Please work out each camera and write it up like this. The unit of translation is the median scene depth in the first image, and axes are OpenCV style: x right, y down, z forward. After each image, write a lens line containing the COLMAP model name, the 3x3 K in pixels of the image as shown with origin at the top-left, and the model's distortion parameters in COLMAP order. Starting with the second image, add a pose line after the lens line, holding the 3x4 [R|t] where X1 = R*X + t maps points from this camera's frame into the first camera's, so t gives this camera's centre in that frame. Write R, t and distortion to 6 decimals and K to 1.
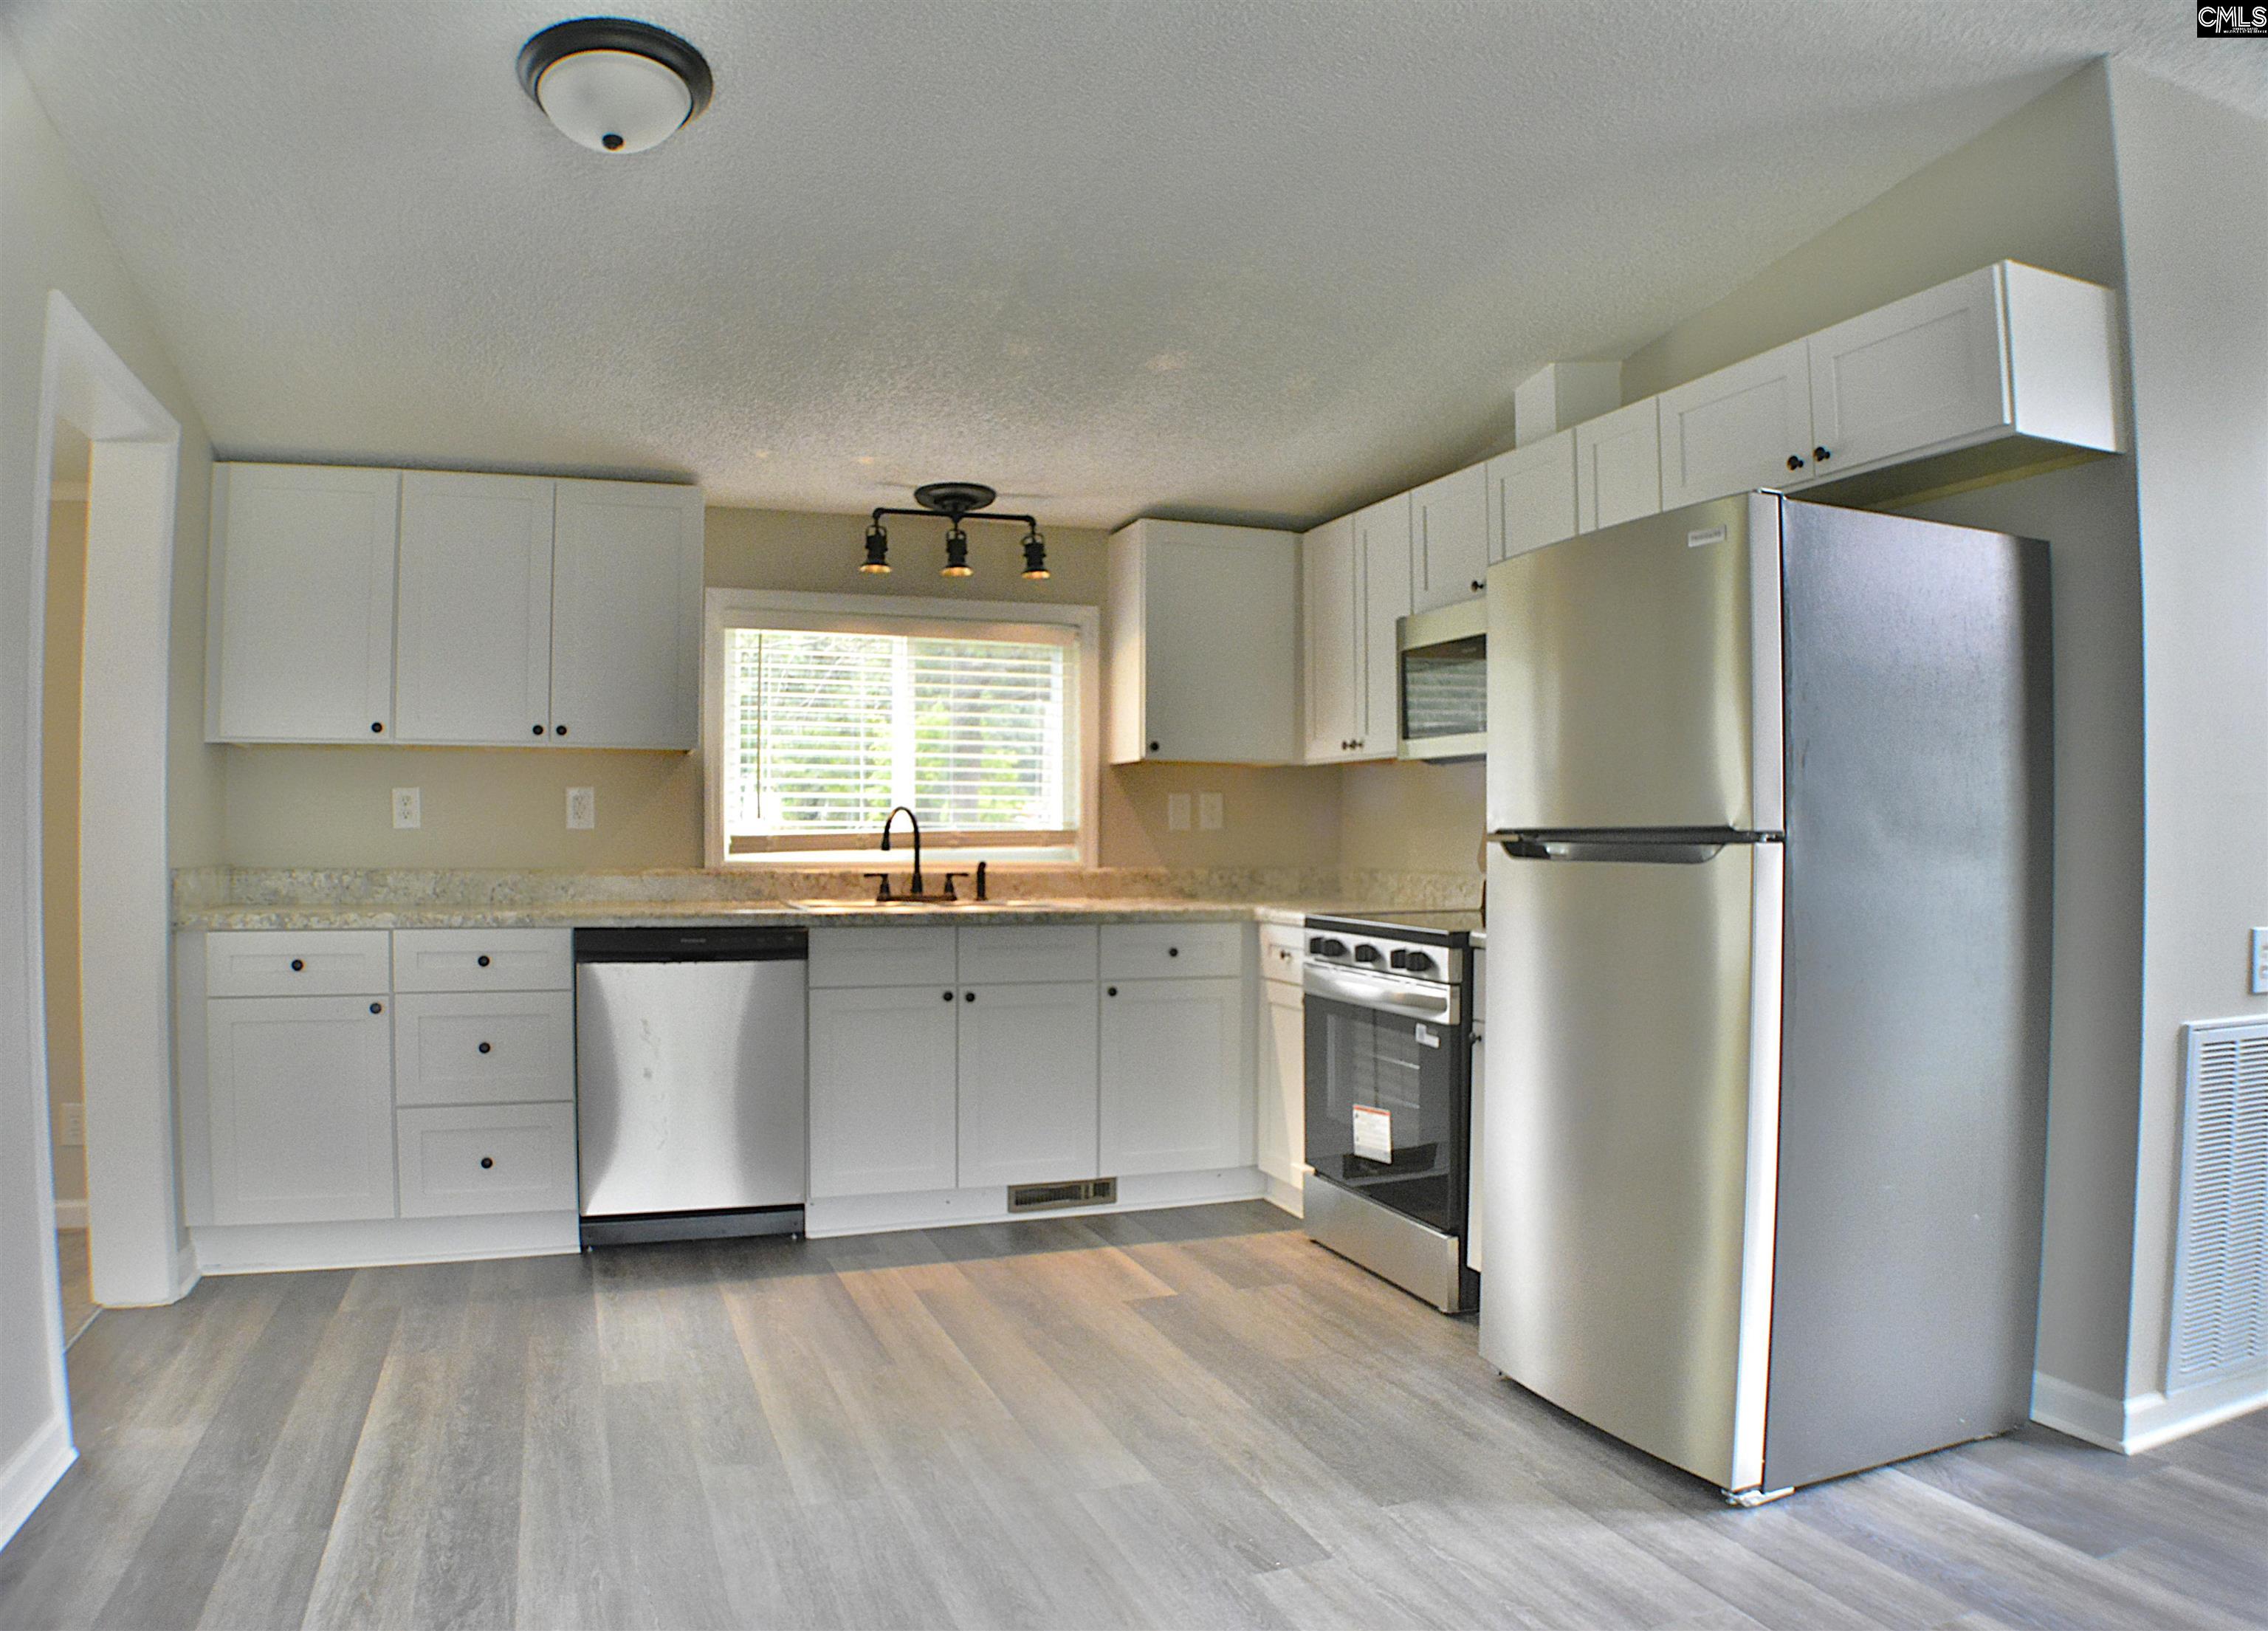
lens RADIAL K [[1509.1, 0, 1129.6], [0, 1509.1, 838.0], [0, 0, 1]] dist [-0.111194, 0.001224]
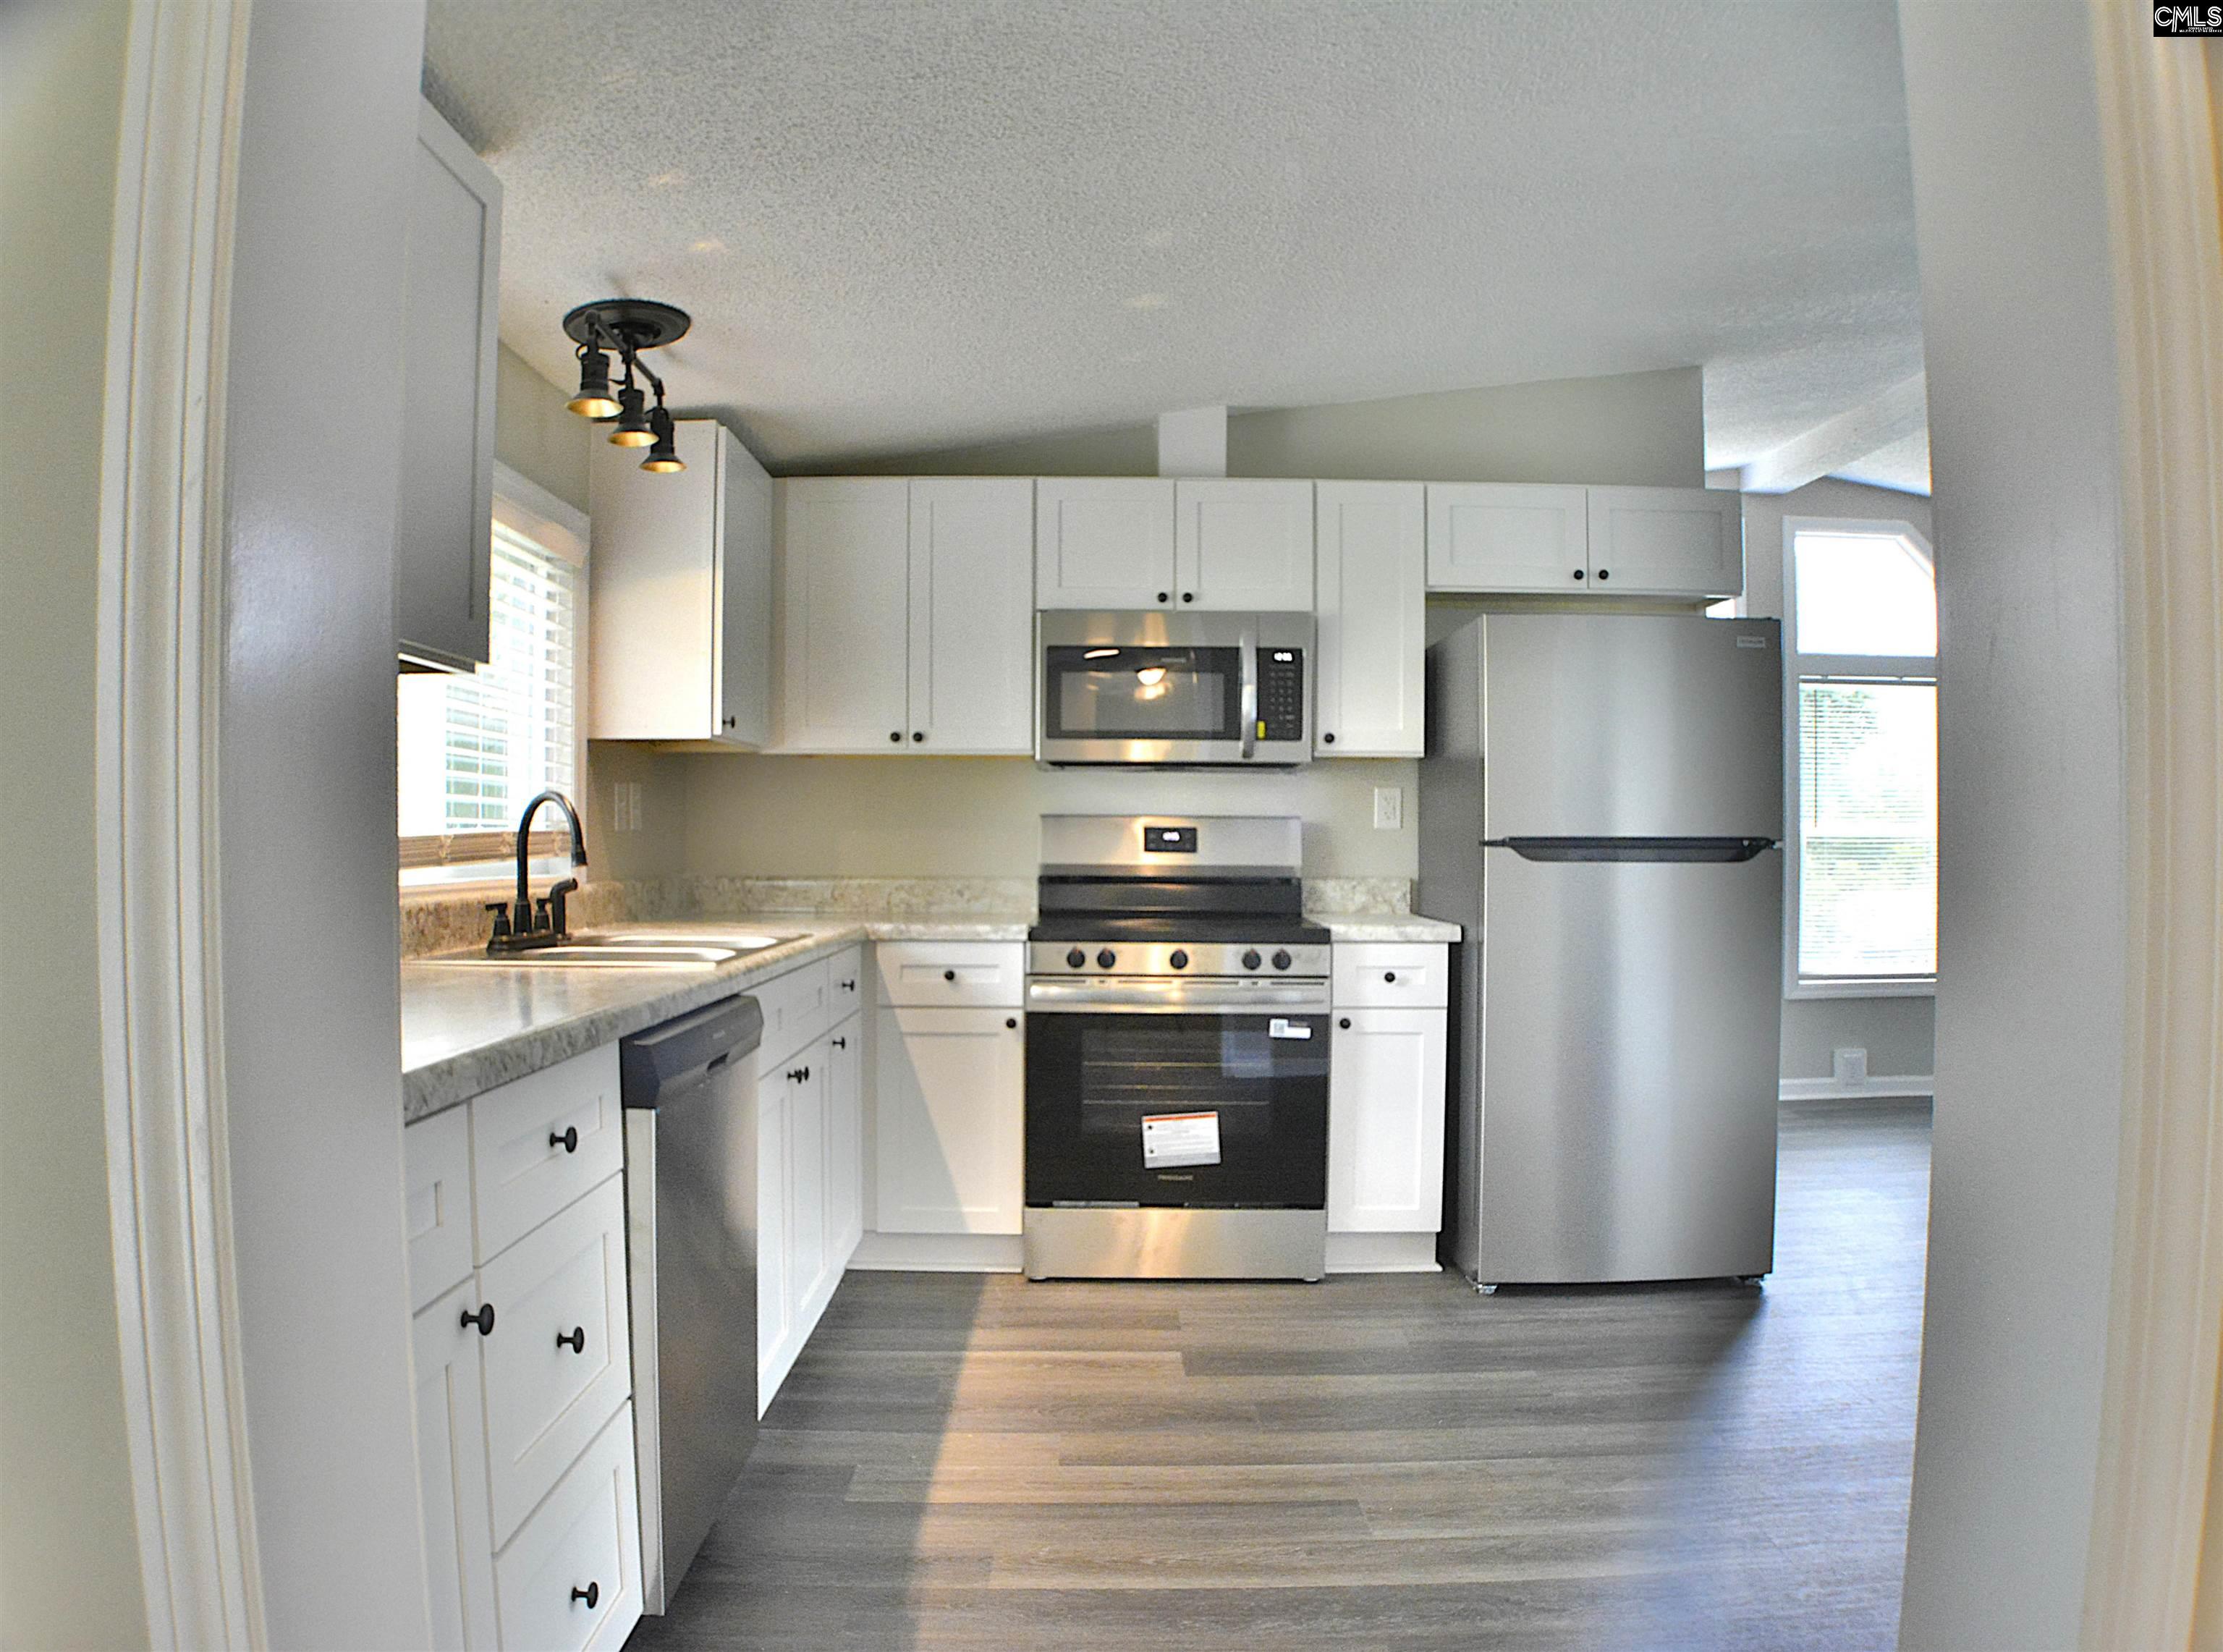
lens RADIAL K [[1487.4, 0, 1111.5], [0, 1487.4, 826.0], [0, 0, 1]] dist [-0.124612, -0.000557]
pose [[0.345040, 0.005334, 0.938573, -0.691391], [-0.004226, 0.999983, -0.004130, -0.006317], [-0.938578, -0.002542, 0.345057, 0.628359]]
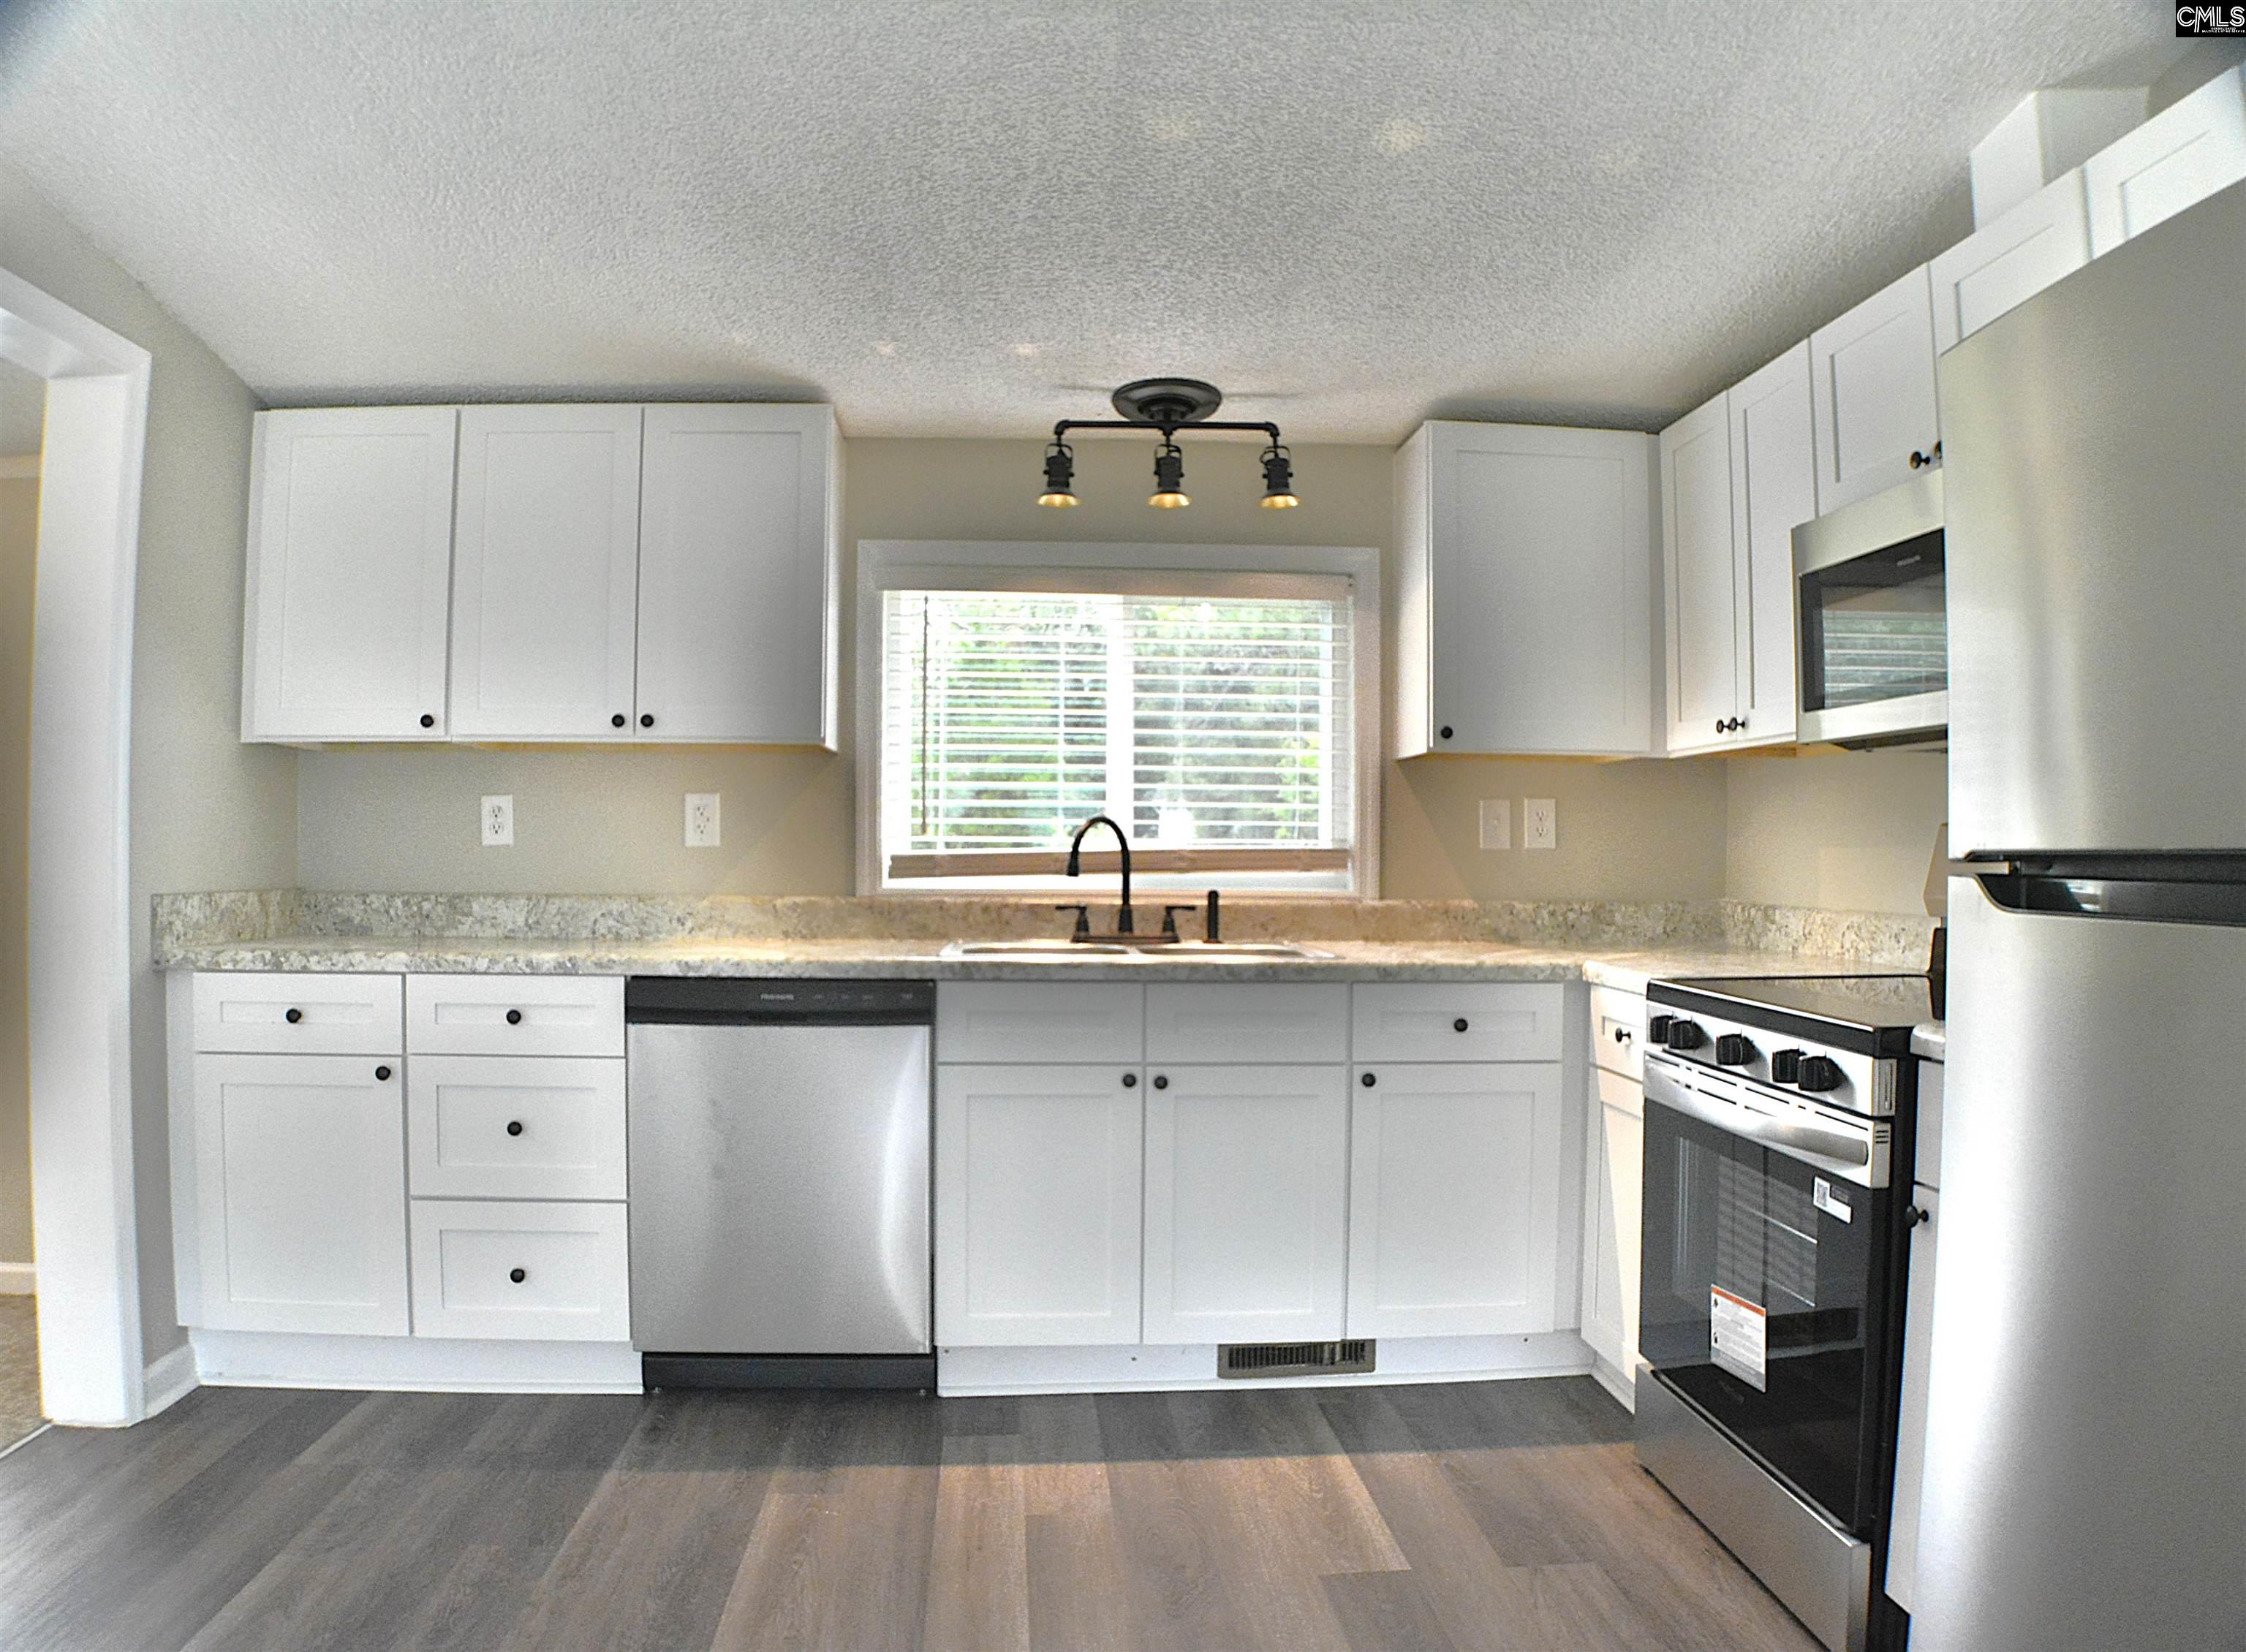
lens RADIAL K [[1476.5, 0, 1124.6], [0, 1476.5, 857.0], [0, 0, 1]] dist [-0.129418, 0.004930]
pose [[0.960266, 0.003894, -0.279060, 0.071936], [-0.003257, 0.999991, 0.002747, -0.003339], [0.279069, -0.001729, 0.960270, 0.321657]]
